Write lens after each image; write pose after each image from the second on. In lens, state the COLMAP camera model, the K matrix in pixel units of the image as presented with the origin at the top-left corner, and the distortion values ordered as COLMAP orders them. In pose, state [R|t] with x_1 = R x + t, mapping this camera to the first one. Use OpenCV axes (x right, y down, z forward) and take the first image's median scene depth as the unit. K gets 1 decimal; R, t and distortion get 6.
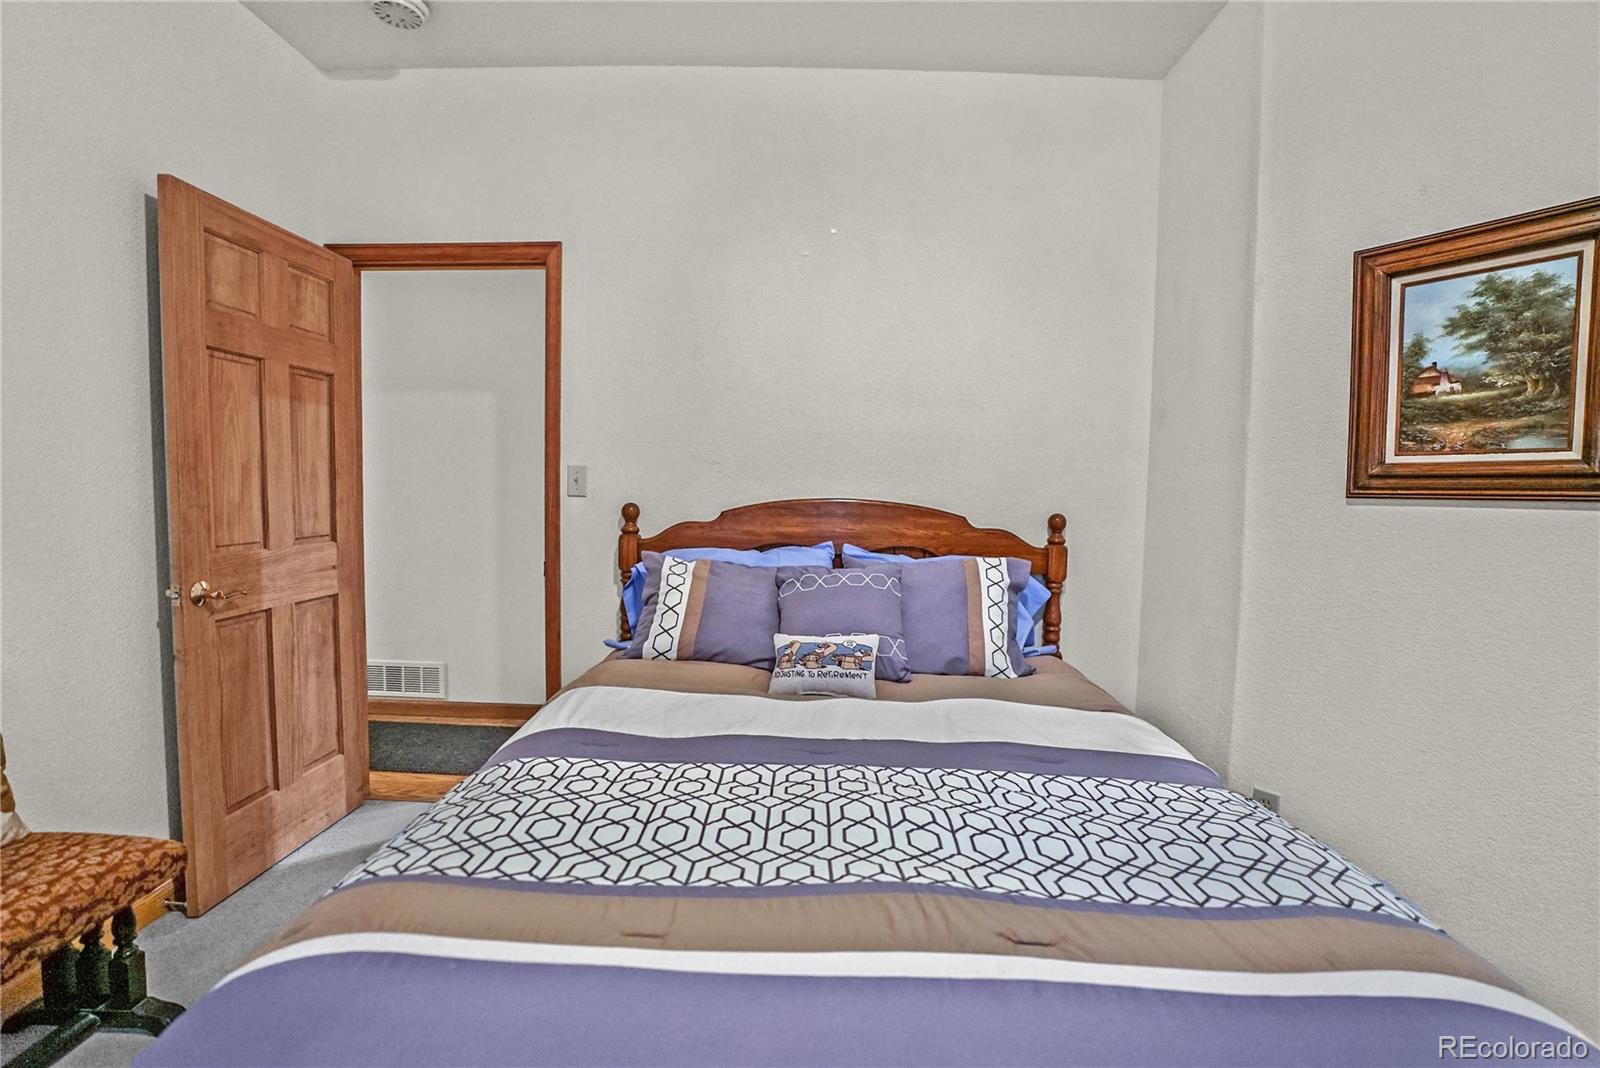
lens RADIAL K [[736.2, 0, 801.8], [0, 736.2, 534.2], [0, 0, 1]] dist [-0.067991, 0.025748]
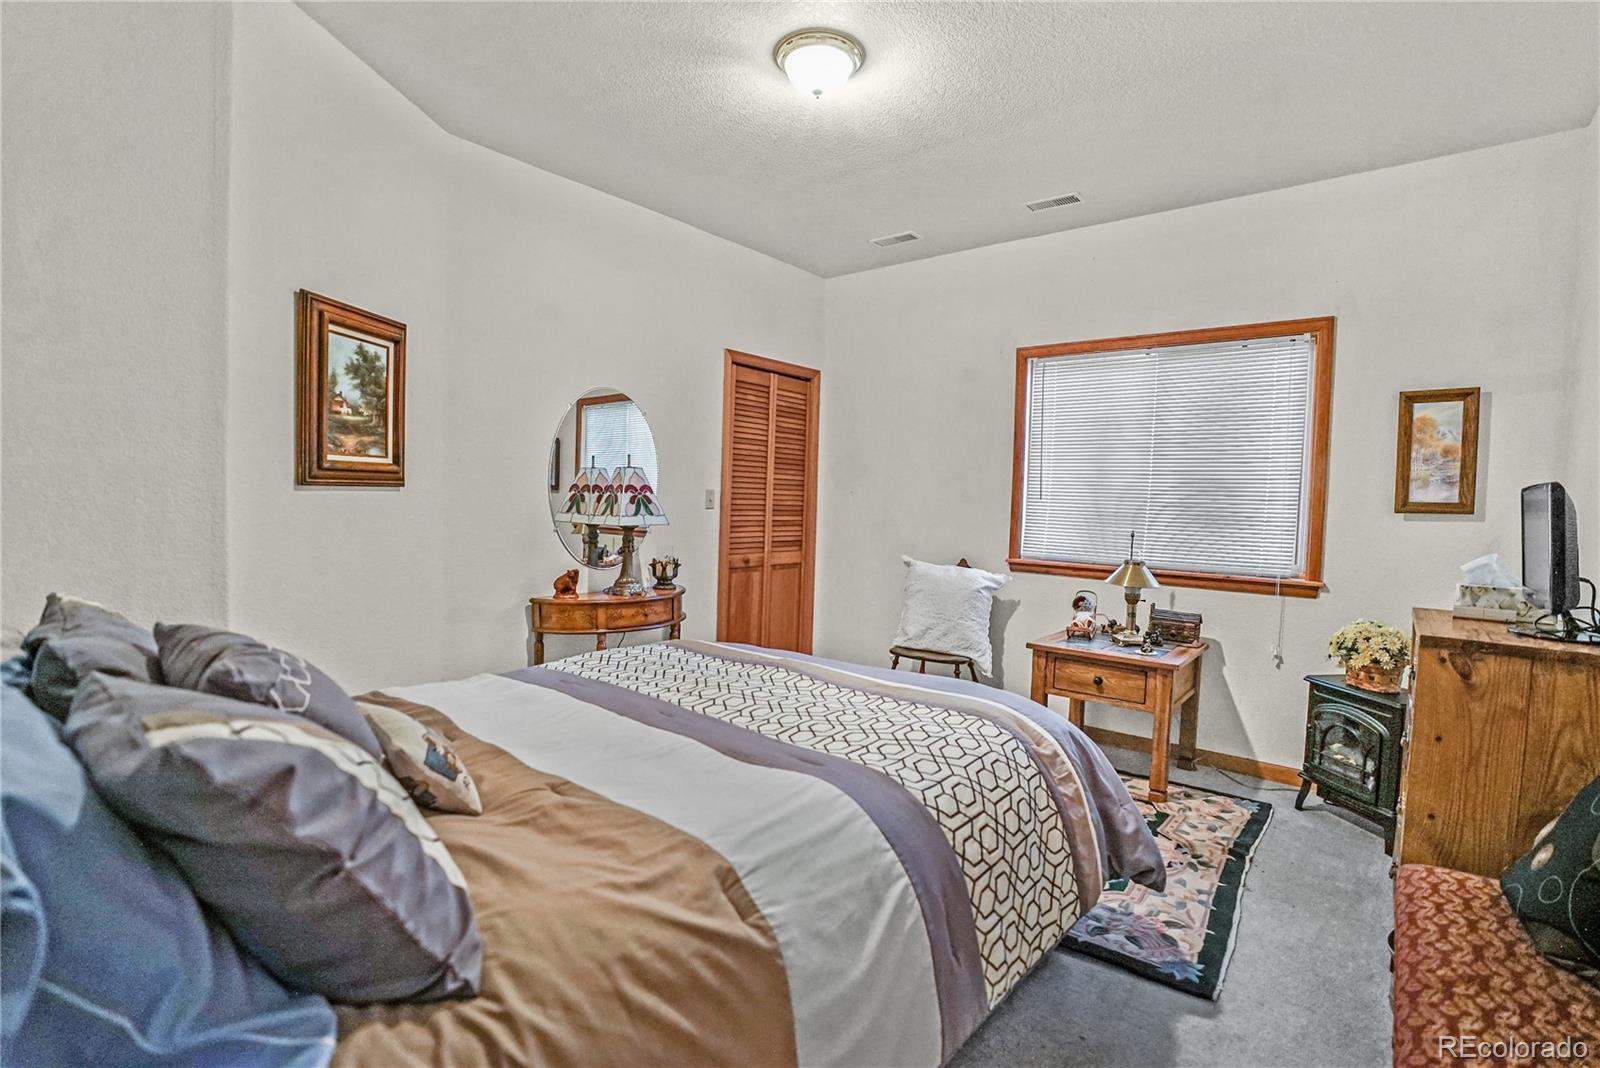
lens RADIAL K [[736.2, 0, 801.8], [0, 736.2, 534.2], [0, 0, 1]] dist [-0.067991, 0.025748]
pose [[-0.776022, -0.067501, 0.627084, -0.805517], [0.005336, 0.993518, 0.113548, -0.117811], [-0.630684, 0.091462, -0.770632, 1.613516]]
